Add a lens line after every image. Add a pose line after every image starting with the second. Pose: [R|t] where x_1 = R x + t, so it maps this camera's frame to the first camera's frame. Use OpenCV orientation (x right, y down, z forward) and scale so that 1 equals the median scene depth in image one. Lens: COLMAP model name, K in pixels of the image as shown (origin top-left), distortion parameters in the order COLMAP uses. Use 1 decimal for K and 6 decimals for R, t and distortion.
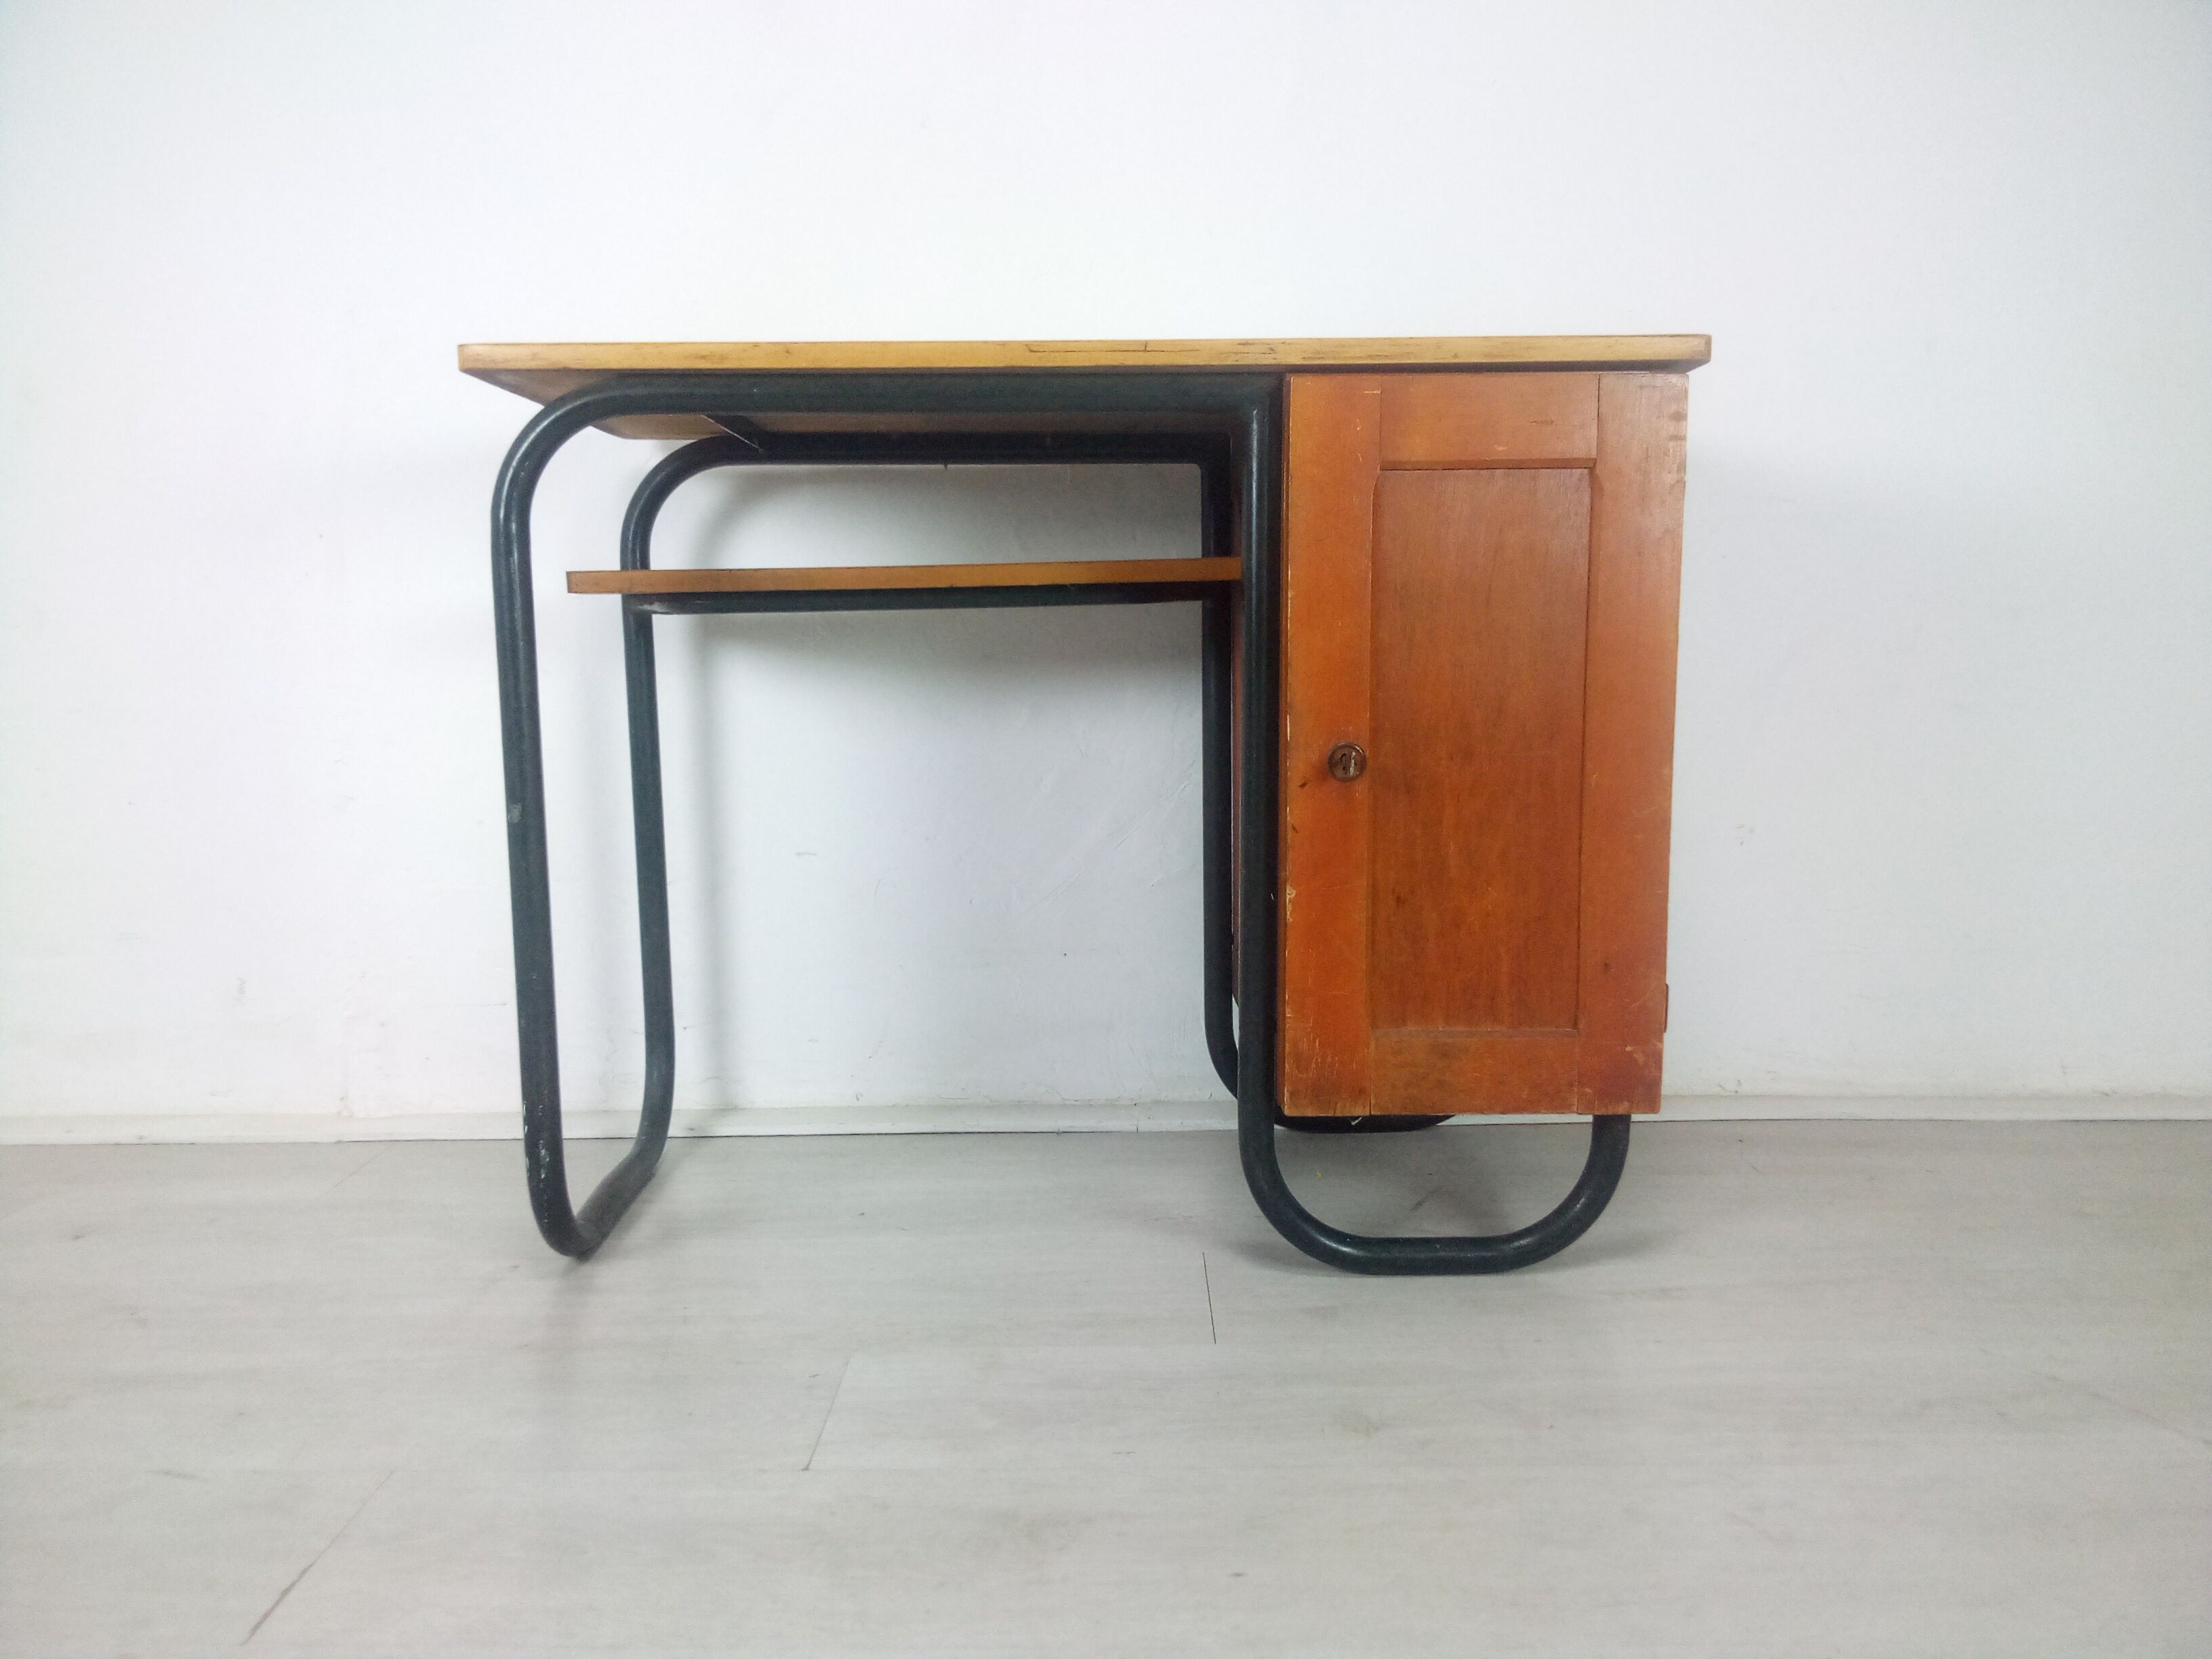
lens RADIAL K [[1729.4, 0, 1102.9], [0, 1729.4, 841.9], [0, 0, 1]] dist [0.053234, -0.106019]
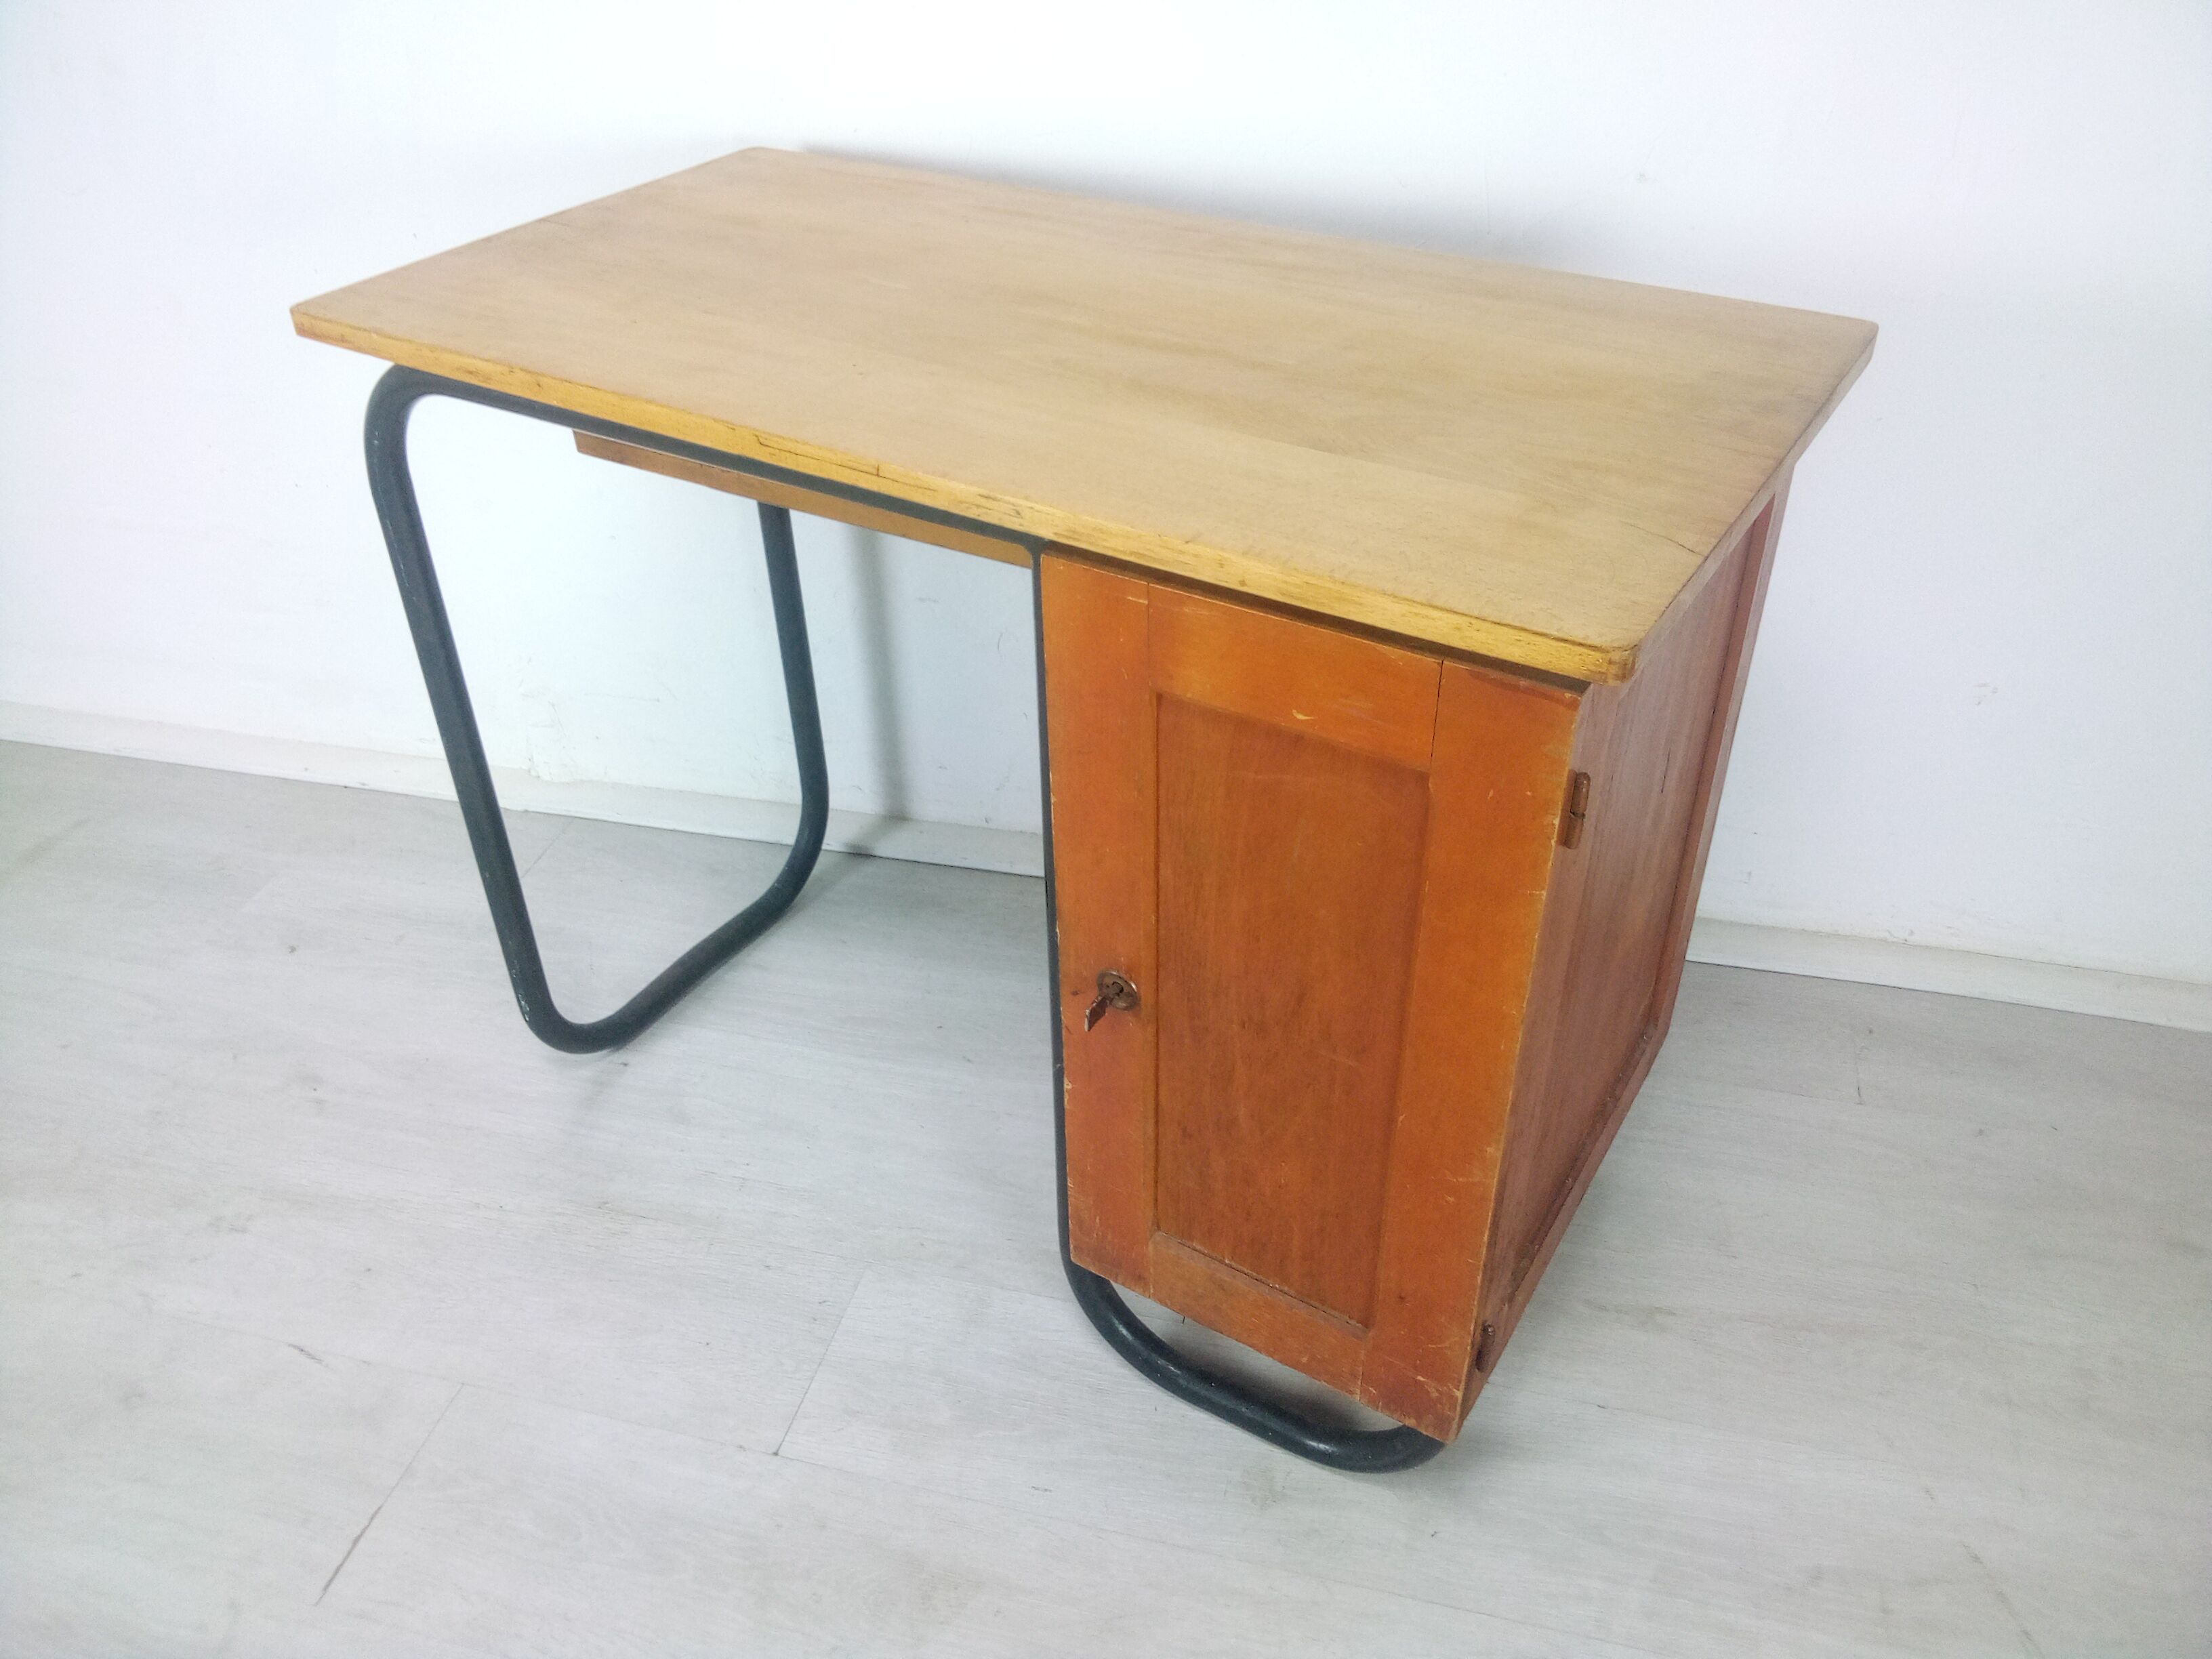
lens RADIAL K [[1739.8, 0, 1095.1], [0, 1739.8, 842.8], [0, 0, 1]] dist [0.052985, -0.105427]
pose [[0.841748, 0.309311, -0.442479, 0.461465], [-0.054994, 0.864463, 0.499678, -0.501870], [0.537063, -0.396269, 0.744671, 0.408766]]
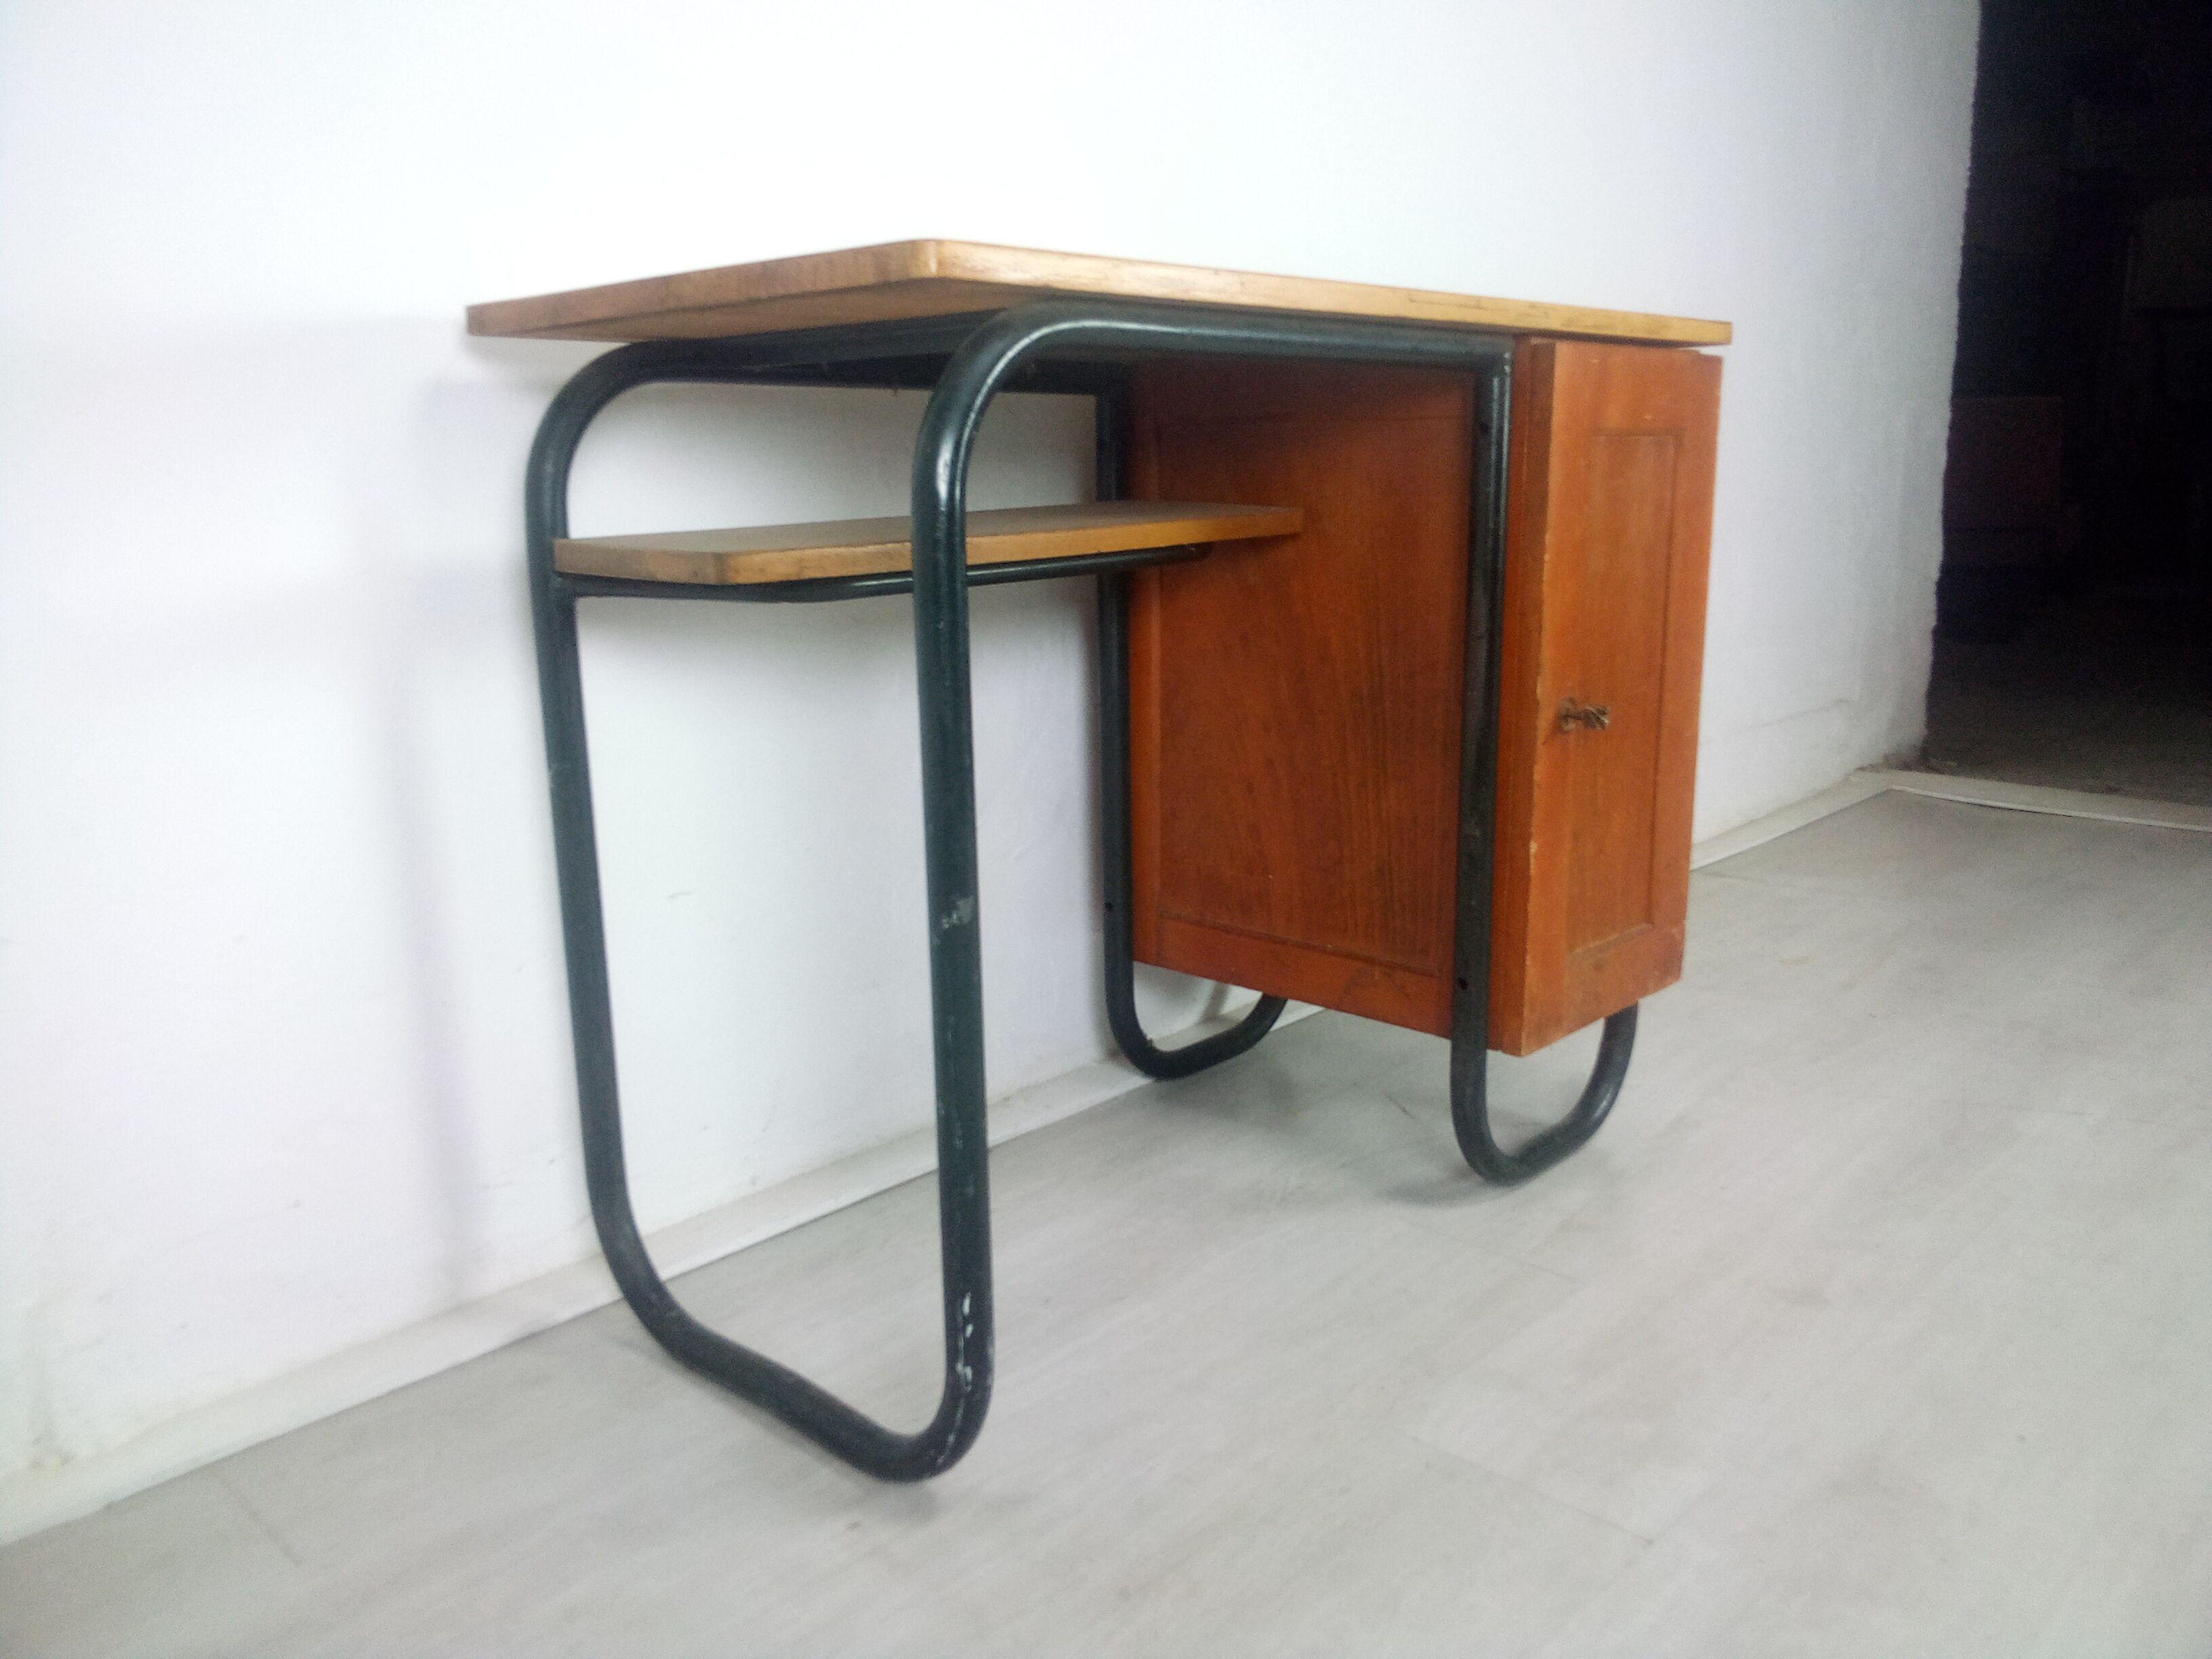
lens RADIAL K [[1729.4, 0, 1102.9], [0, 1729.4, 841.9], [0, 0, 1]] dist [0.053234, -0.106019]
pose [[0.689354, -0.157688, 0.707054, -0.794815], [0.099156, 0.987374, 0.123531, -0.126305], [-0.717606, -0.015048, 0.696287, 0.459282]]
